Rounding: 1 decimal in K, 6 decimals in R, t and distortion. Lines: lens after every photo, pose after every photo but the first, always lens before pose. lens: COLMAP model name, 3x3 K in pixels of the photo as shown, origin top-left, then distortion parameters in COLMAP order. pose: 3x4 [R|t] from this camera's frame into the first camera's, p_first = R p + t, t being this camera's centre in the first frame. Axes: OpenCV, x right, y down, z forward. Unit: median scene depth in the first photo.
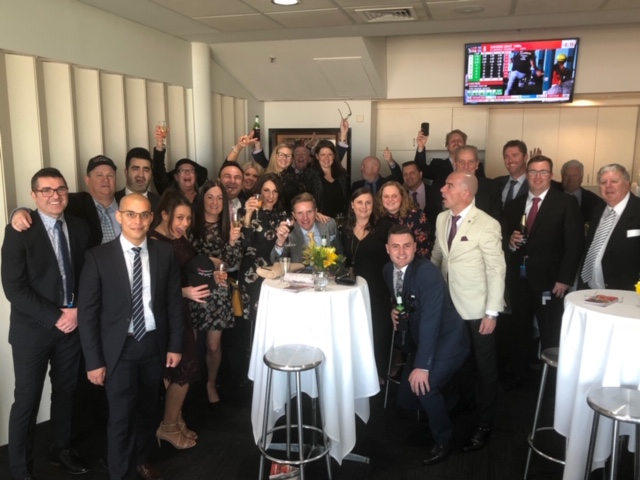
lens RADIAL K [[543.6, 0, 319.3], [0, 543.6, 235.6], [0, 0, 1]] dist [0.005858, 0.004325]
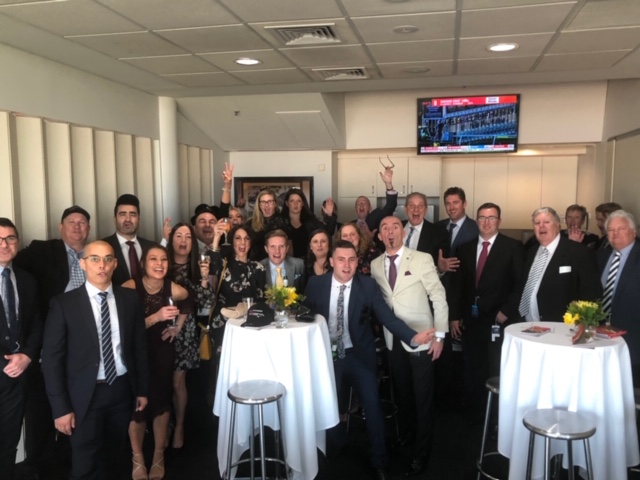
lens RADIAL K [[590.9, 0, 322.7], [0, 590.9, 251.6], [0, 0, 1]] dist [0.011740, 0.001806]
pose [[0.998733, -0.011245, 0.049042, 0.027396], [0.014438, 0.997766, -0.065234, 0.027855], [-0.048199, 0.065859, 0.996664, -0.167972]]
